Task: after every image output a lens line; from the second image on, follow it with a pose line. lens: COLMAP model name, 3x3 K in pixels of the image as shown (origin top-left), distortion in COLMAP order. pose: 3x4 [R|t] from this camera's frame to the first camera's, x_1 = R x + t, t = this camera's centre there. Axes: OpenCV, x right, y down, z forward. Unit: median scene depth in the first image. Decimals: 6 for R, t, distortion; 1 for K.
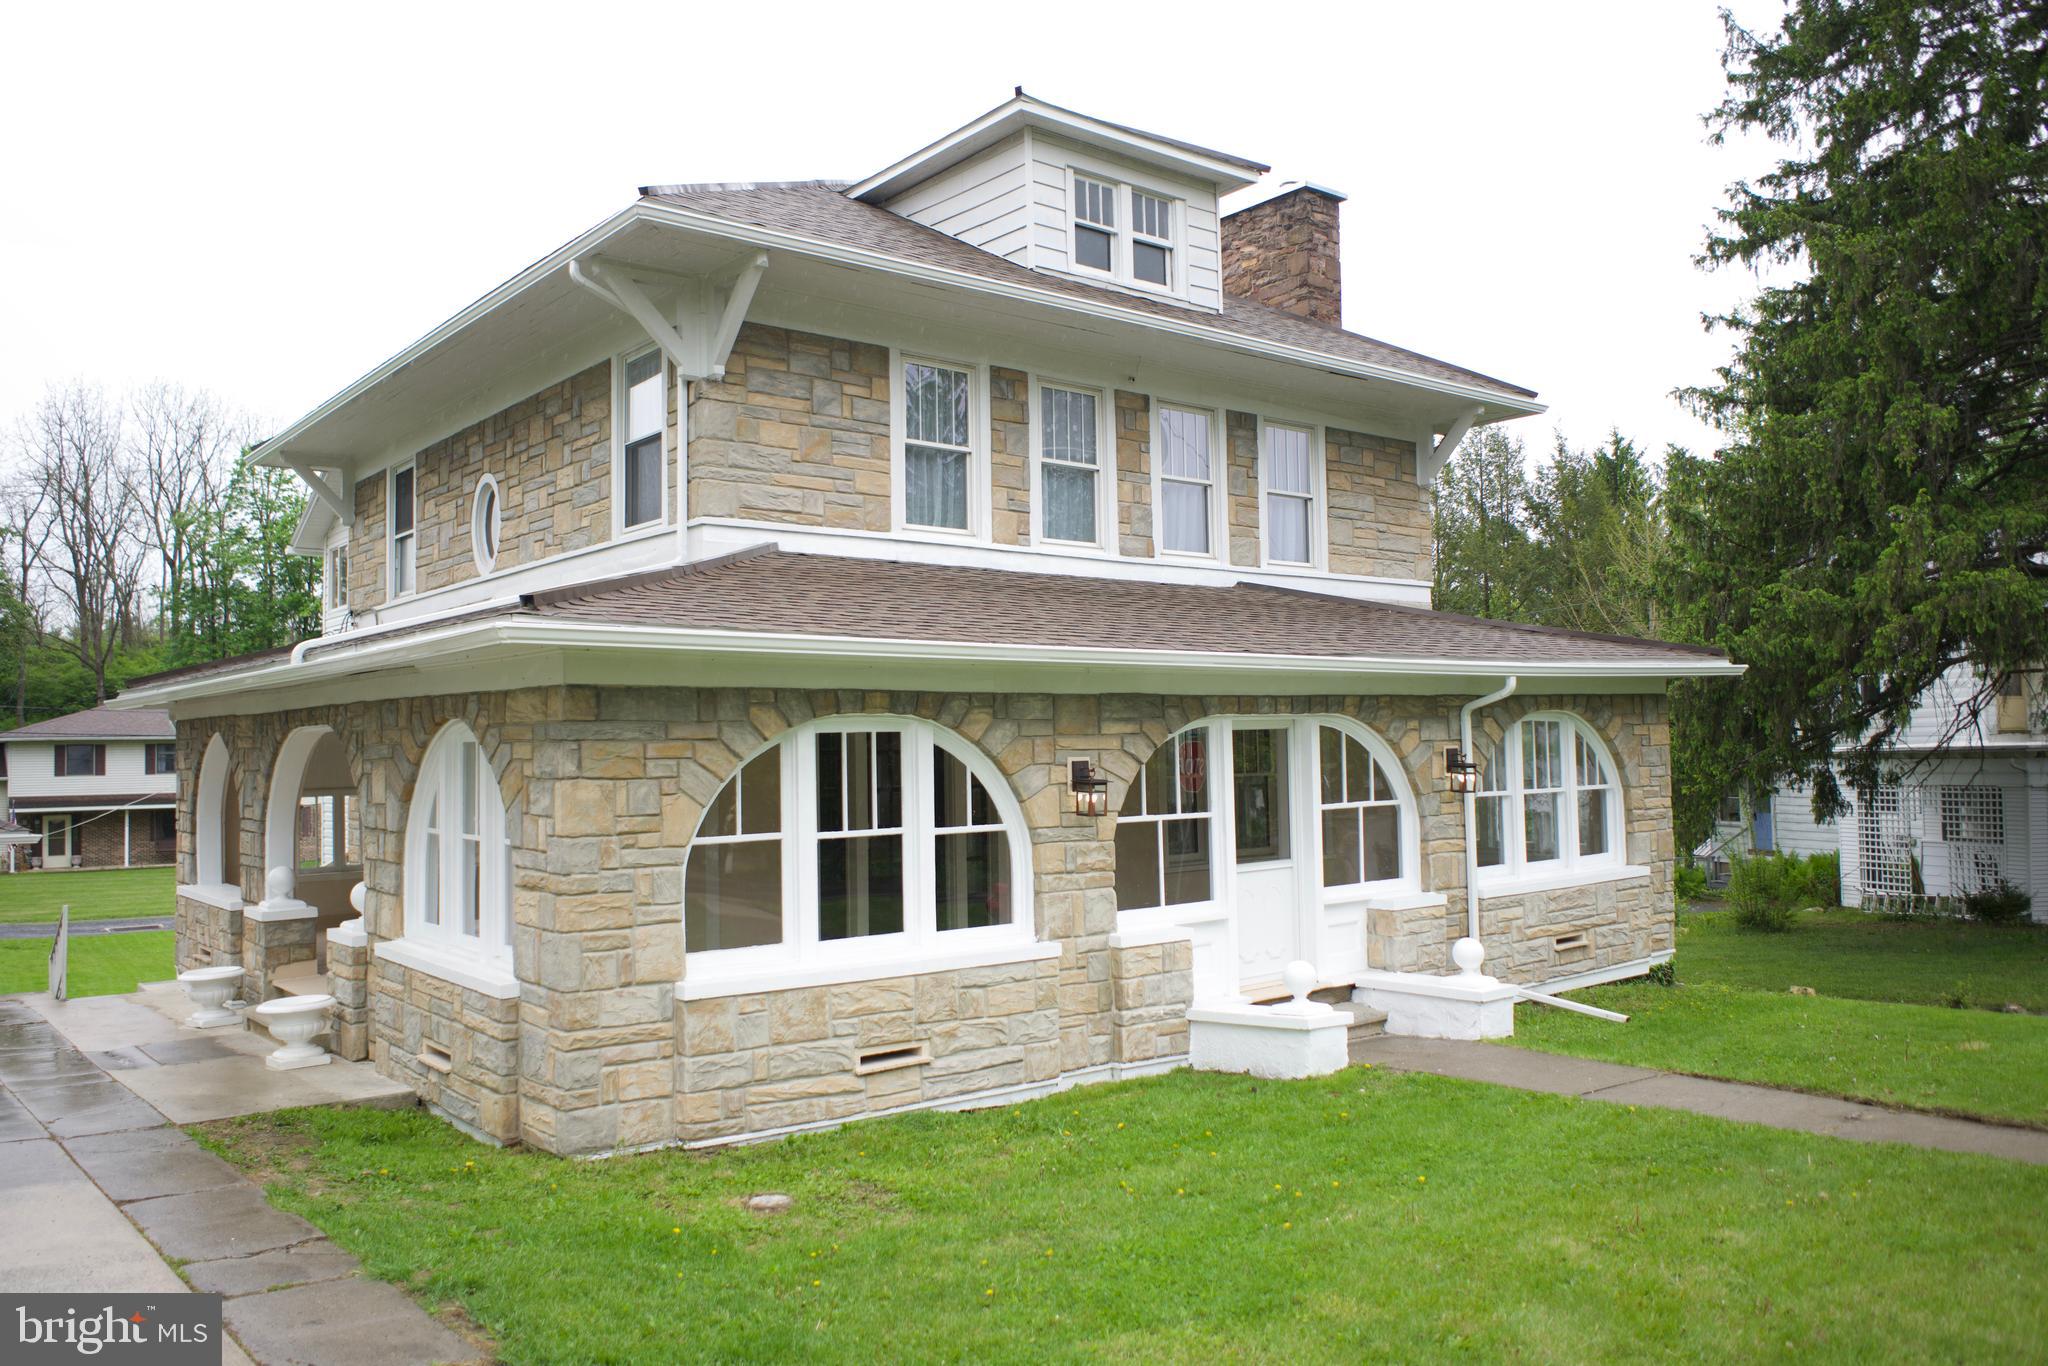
lens RADIAL K [[1557.3, 0, 1007.5], [0, 1557.3, 687.7], [0, 0, 1]] dist [-0.028472, -0.006946]
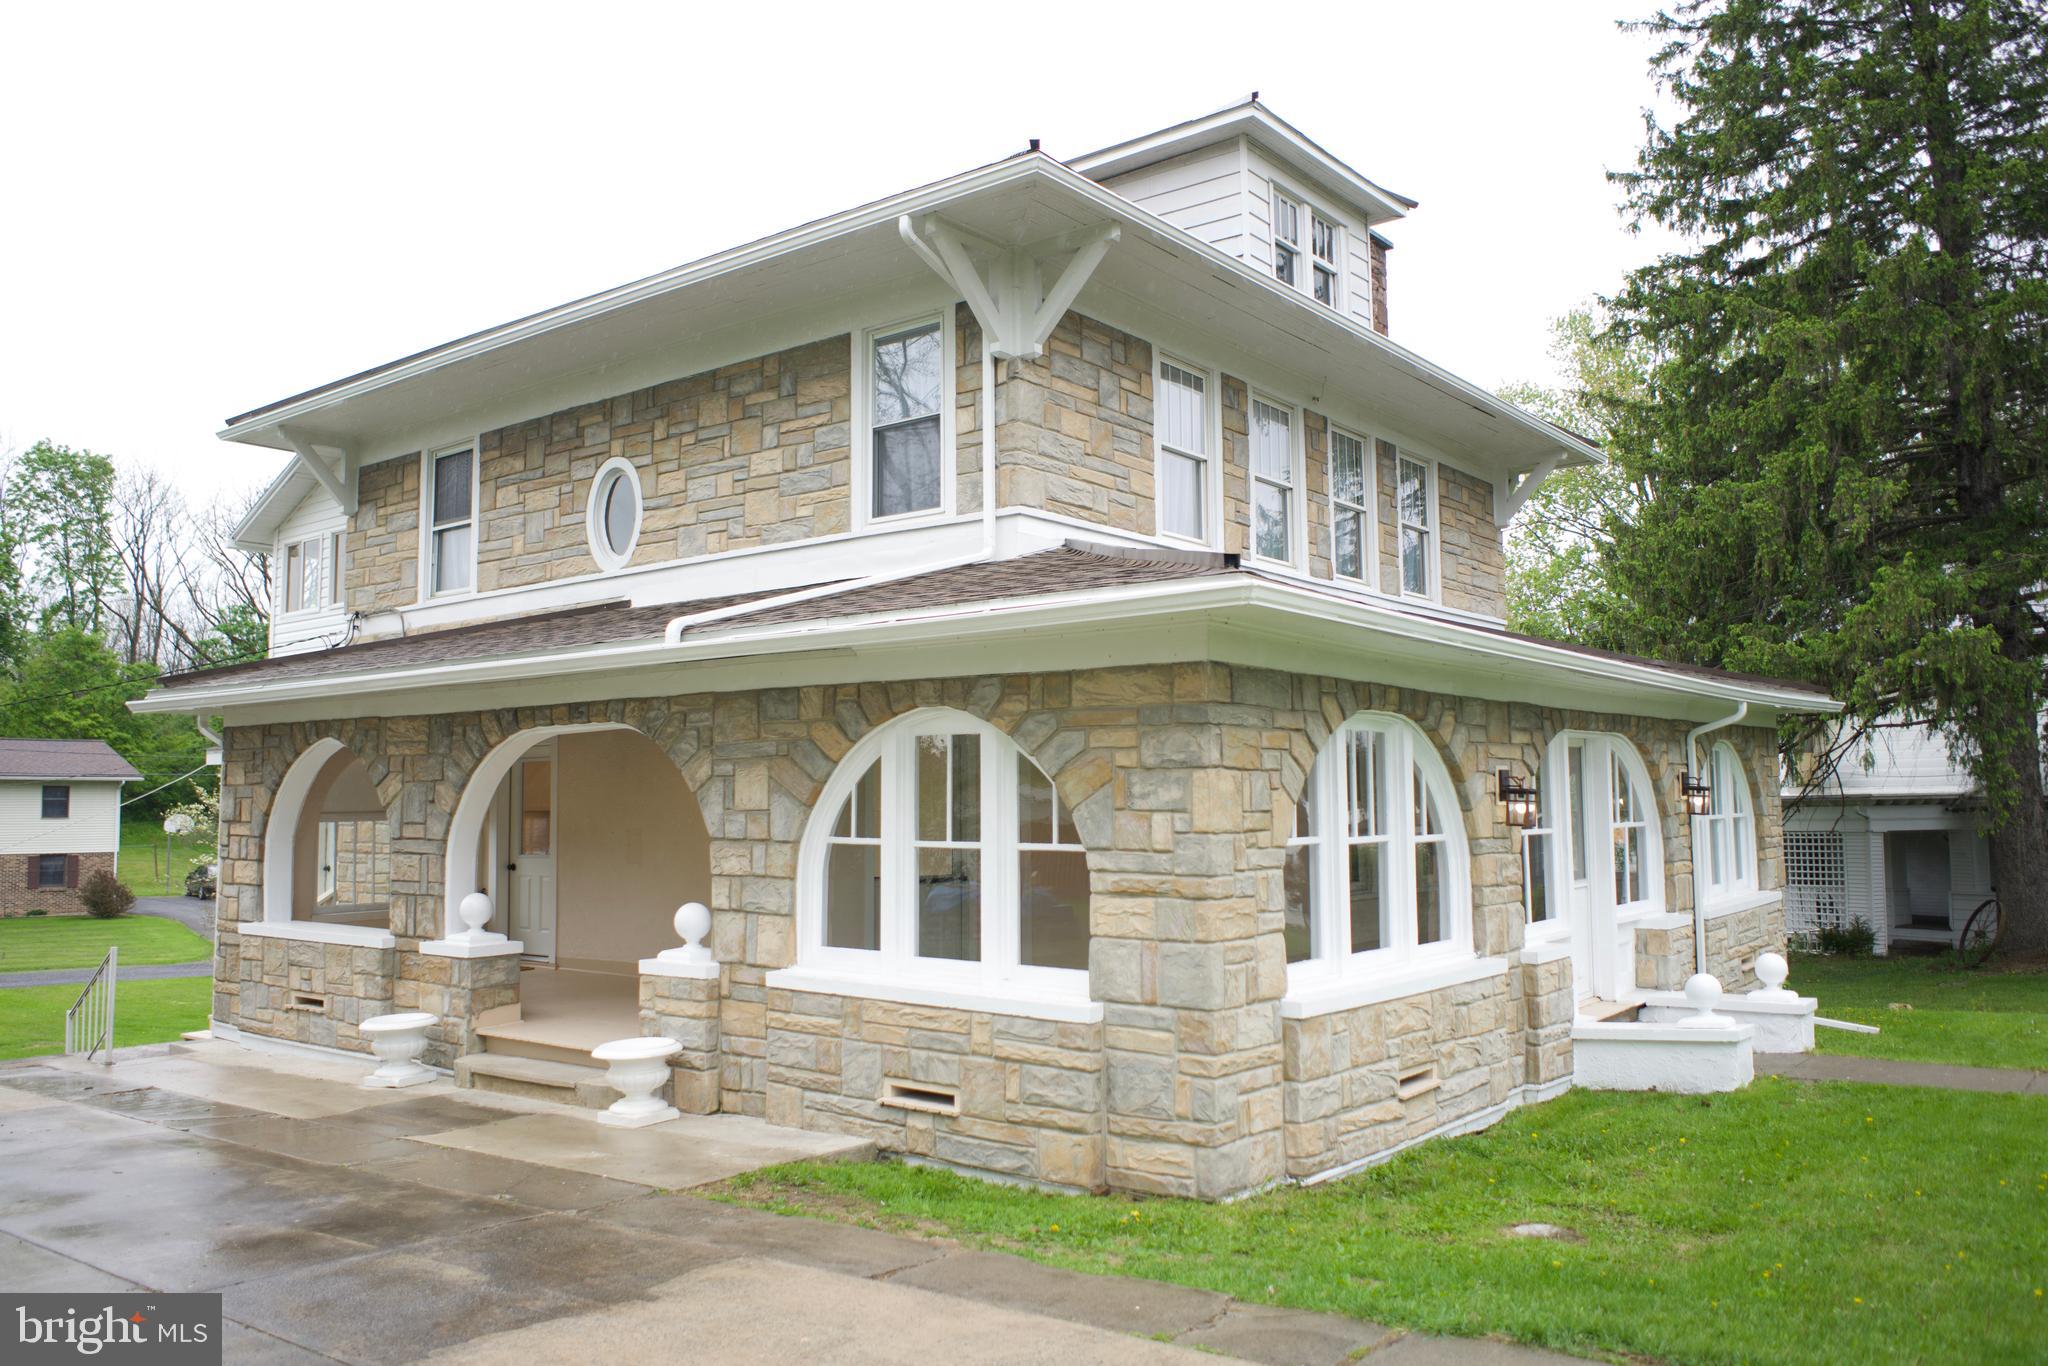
lens RADIAL K [[1557.3, 0, 1028.4], [0, 1557.3, 684.1], [0, 0, 1]] dist [-0.028472, -0.006946]
pose [[0.974835, 0.025612, 0.221450, -0.374452], [-0.016674, 0.998973, -0.042138, 0.032403], [-0.222302, 0.037385, 0.974261, 0.102450]]
